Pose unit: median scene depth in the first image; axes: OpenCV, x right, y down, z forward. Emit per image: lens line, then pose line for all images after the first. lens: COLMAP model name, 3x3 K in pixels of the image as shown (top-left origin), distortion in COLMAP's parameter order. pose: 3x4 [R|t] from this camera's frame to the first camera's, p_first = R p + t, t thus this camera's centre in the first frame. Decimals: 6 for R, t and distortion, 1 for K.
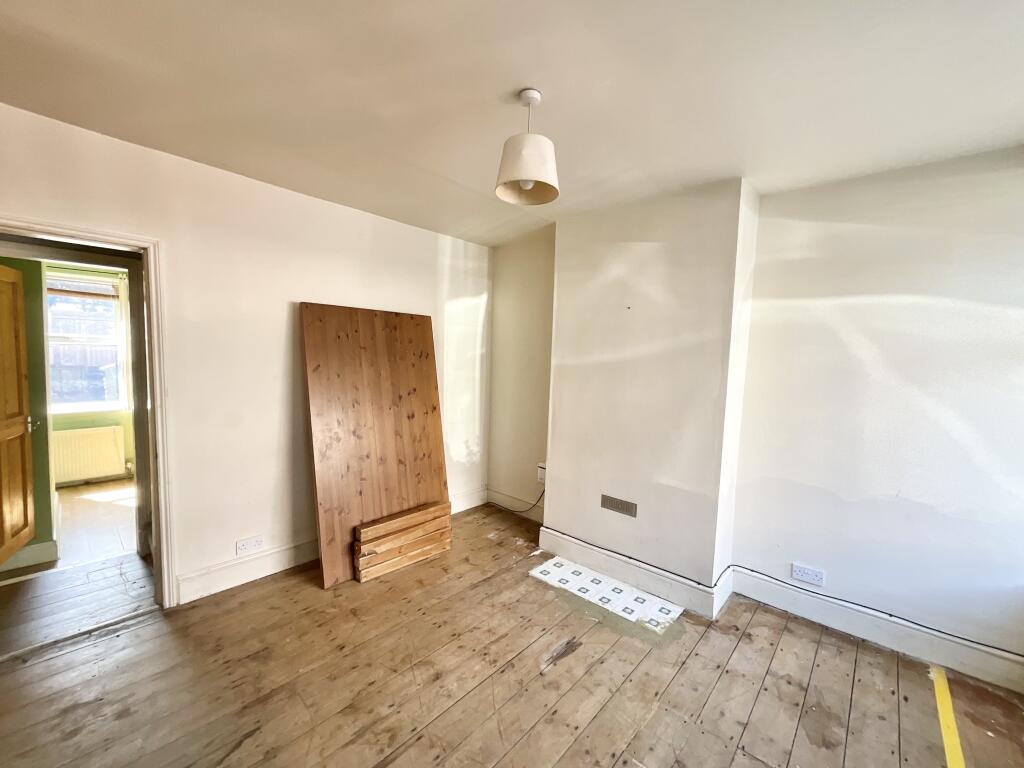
lens RADIAL K [[412.2, 0, 512.3], [0, 412.2, 386.5], [0, 0, 1]] dist [-0.004117, 0.001094]
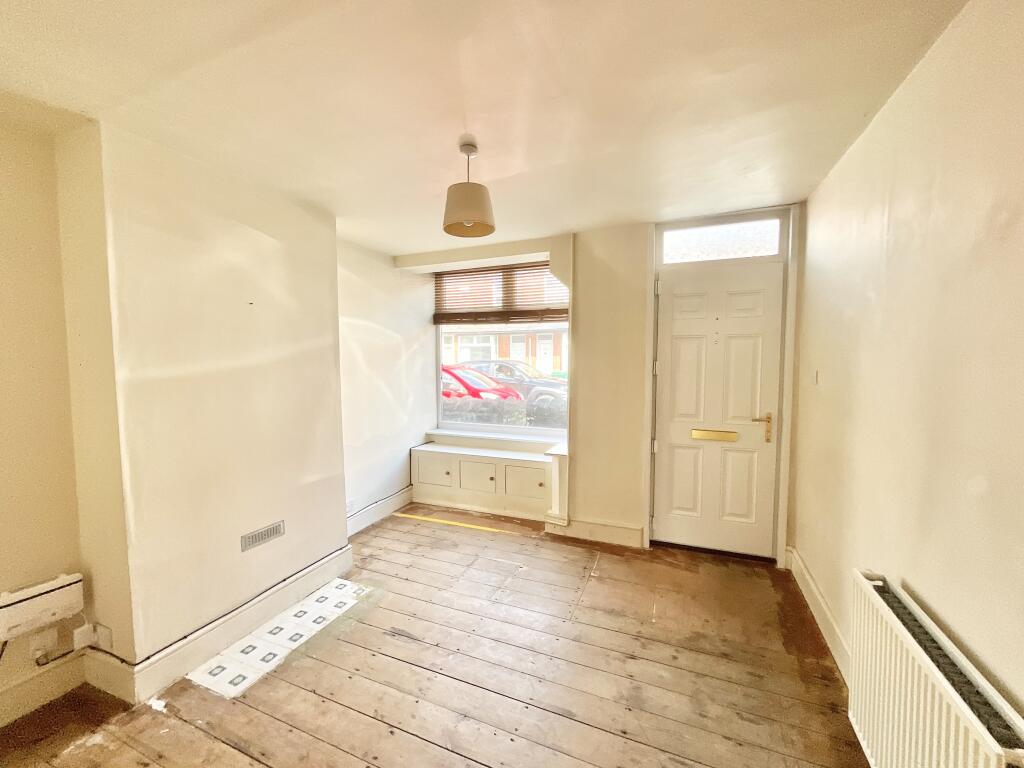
lens RADIAL K [[412.2, 0, 511.6], [0, 412.2, 379.1], [0, 0, 1]] dist [-0.004117, 0.001094]
pose [[-0.331951, -0.082116, 0.939716, -0.756761], [0.062027, 0.992148, 0.108608, -0.103477], [-0.941255, 0.094340, -0.324251, 0.834998]]
